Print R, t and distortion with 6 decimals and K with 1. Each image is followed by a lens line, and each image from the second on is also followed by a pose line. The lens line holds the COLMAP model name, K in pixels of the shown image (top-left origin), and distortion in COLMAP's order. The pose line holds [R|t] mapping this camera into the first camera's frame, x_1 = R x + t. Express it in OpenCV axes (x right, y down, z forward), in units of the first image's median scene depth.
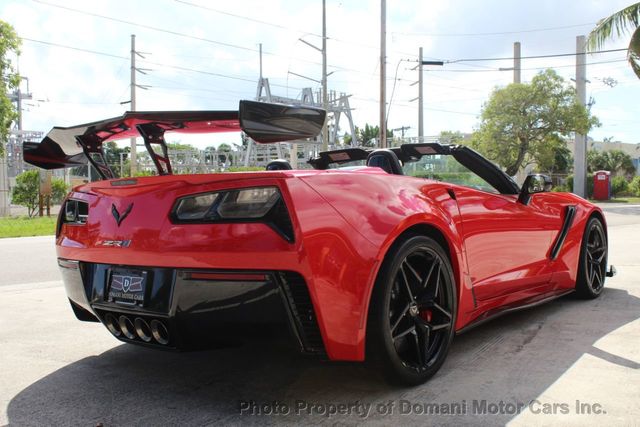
lens RADIAL K [[669.2, 0, 320.0], [0, 669.2, 213.5], [0, 0, 1]] dist [-0.115128, 0.112118]
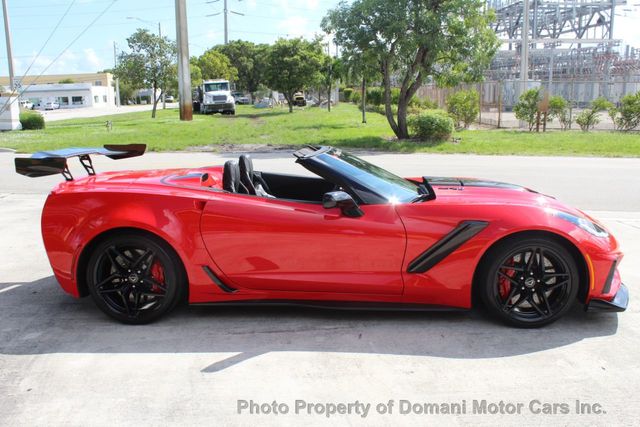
lens RADIAL K [[635.5, 0, 320.0], [0, 635.5, 213.5], [0, 0, 1]] dist [-0.162378, 0.219523]
pose [[0.568149, 0.168763, -0.805435, 0.140027], [-0.026025, 0.981941, 0.187389, -0.026747], [0.822514, -0.085504, 0.562281, 0.048281]]
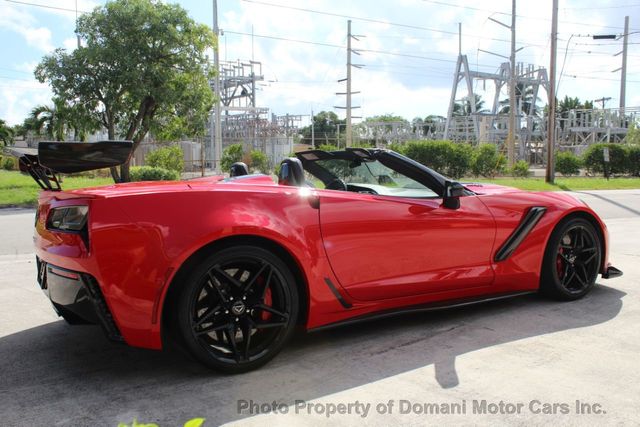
lens RADIAL K [[603.7, 0, 321.3], [0, 603.7, 214.5], [0, 0, 1]] dist [-0.171236, 0.211122]
pose [[0.936521, 0.040228, -0.348297, 0.056061], [-0.017517, 0.997524, 0.068112, -0.008214], [0.350175, -0.057688, 0.934906, 0.008009]]
